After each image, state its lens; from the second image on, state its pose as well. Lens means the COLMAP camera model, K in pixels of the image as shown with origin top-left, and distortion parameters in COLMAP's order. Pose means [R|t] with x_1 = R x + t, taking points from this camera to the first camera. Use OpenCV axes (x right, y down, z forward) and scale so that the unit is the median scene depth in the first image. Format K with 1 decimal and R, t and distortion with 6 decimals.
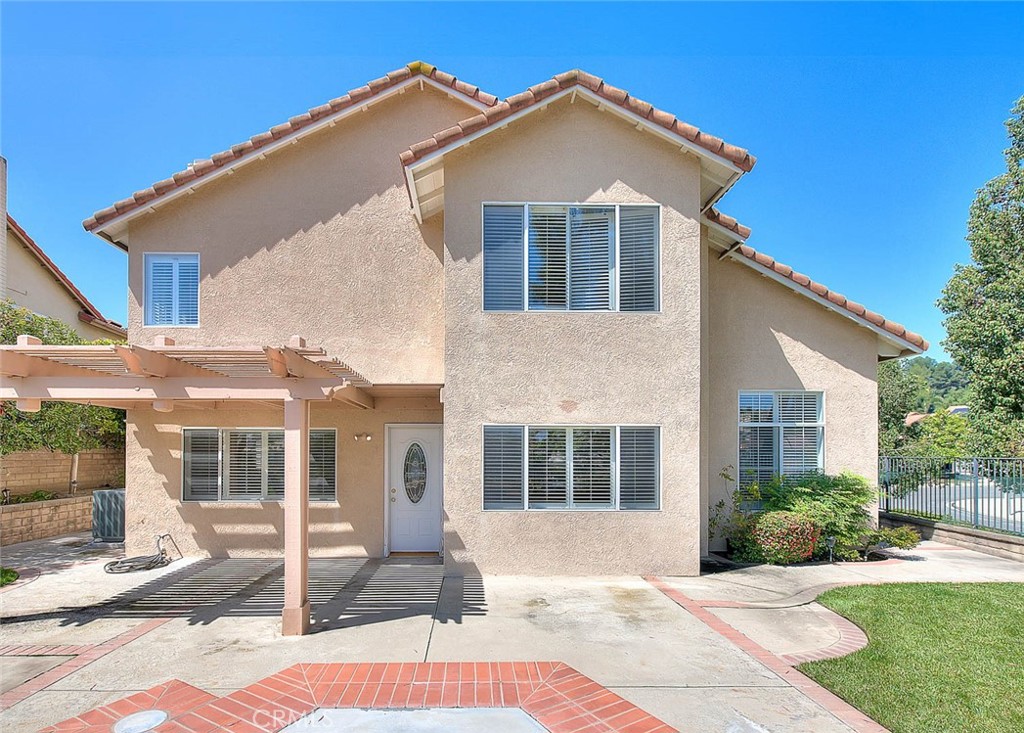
lens RADIAL K [[482.8, 0, 532.9], [0, 482.8, 449.3], [0, 0, 1]] dist [-0.003555, 0.000115]
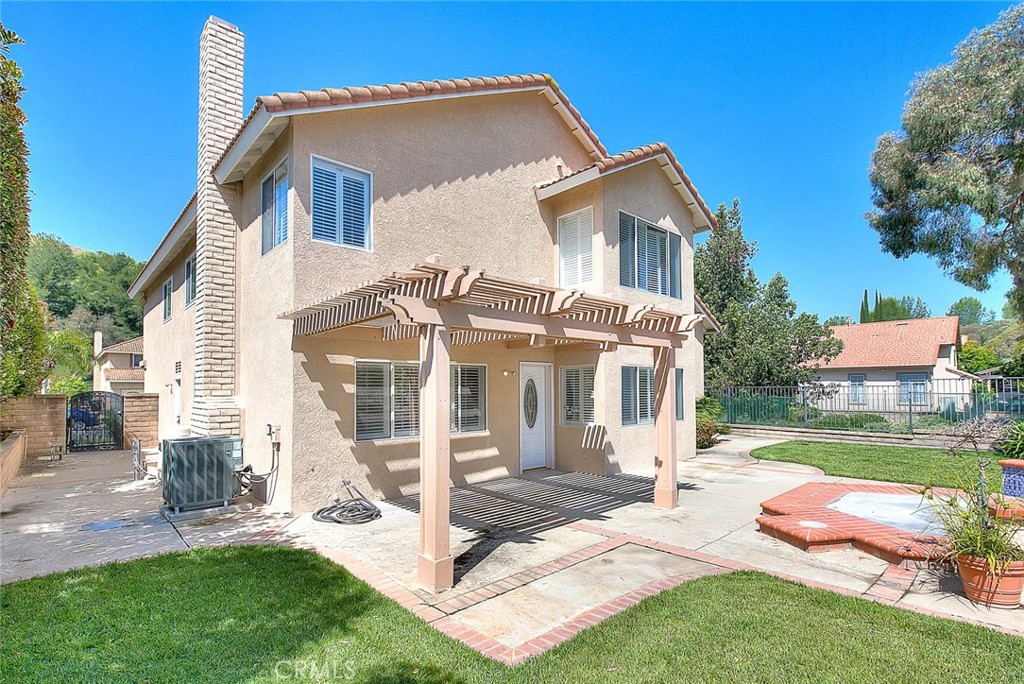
lens RADIAL K [[477.2, 0, 498.3], [0, 477.2, 380.5], [0, 0, 1]] dist [-0.002040, -0.000561]
pose [[0.755160, 0.001503, 0.655539, -1.157954], [0.004682, 0.999960, -0.007686, 0.003149], [-0.655524, 0.008873, 0.755123, 0.154300]]
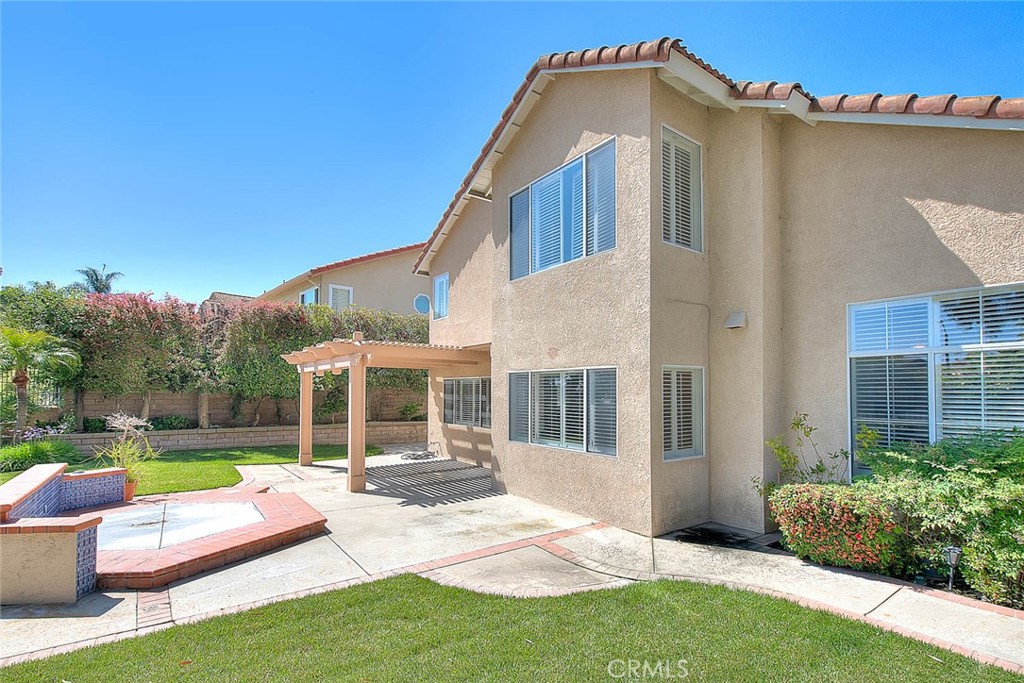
lens RADIAL K [[477.2, 0, 490.8], [0, 477.2, 380.6], [0, 0, 1]] dist [-0.002040, -0.000561]
pose [[0.560093, -0.019500, -0.828200, 0.811426], [0.001019, 0.999738, -0.022850, -0.000901], [0.828429, 0.011954, 0.559966, 0.244276]]
